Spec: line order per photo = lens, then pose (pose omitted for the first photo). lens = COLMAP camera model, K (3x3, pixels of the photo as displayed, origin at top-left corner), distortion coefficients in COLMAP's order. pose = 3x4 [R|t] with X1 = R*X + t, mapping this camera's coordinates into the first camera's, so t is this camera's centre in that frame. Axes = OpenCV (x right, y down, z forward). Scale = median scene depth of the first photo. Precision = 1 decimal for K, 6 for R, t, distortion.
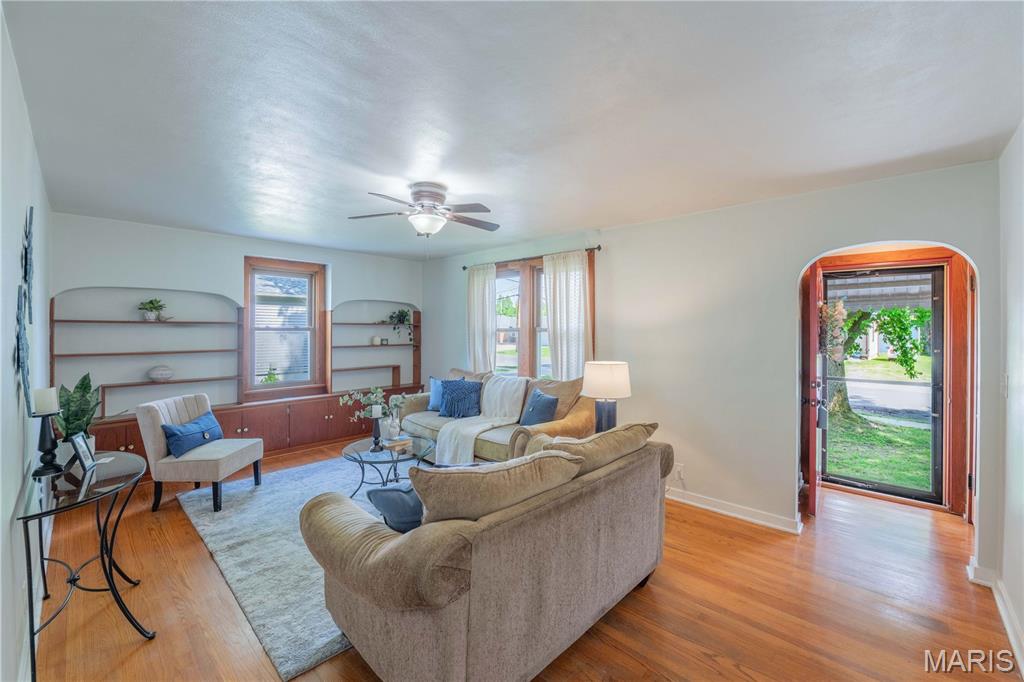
lens RADIAL K [[414.9, 0, 522.4], [0, 414.9, 328.8], [0, 0, 1]] dist [0.000602, -0.006899]
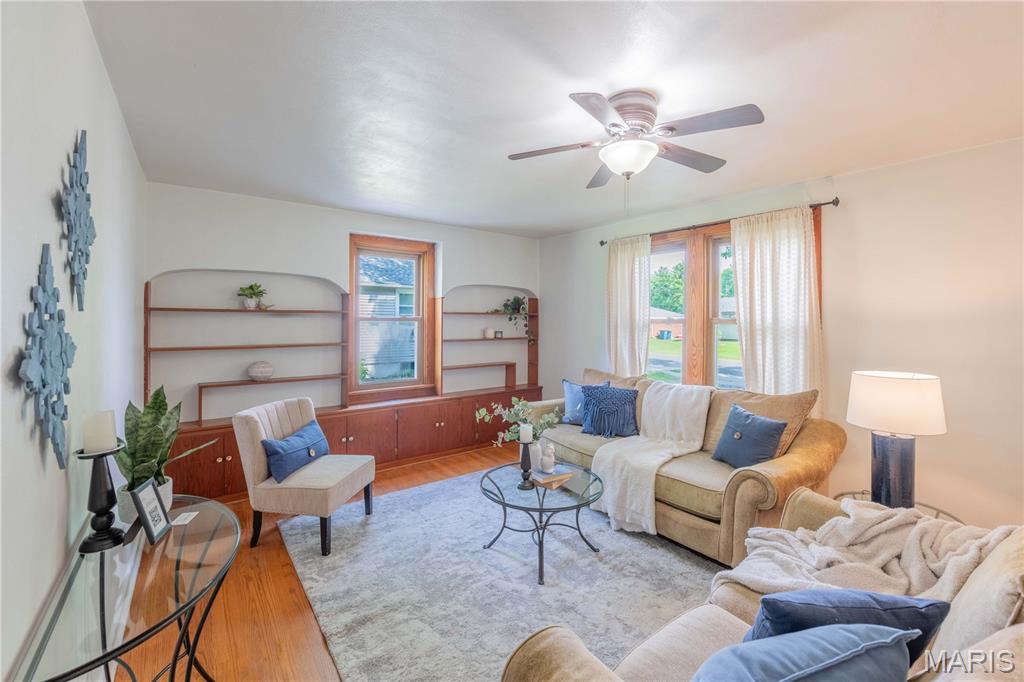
lens RADIAL K [[428.6, 0, 530.2], [0, 428.6, 318.8], [0, 0, 1]] dist [-0.000299, -0.008200]
pose [[0.987723, 0.003171, -0.156184, -0.192796], [-0.003295, 0.999994, -0.000535, -0.000561], [0.156182, 0.001043, 0.987728, 0.219388]]
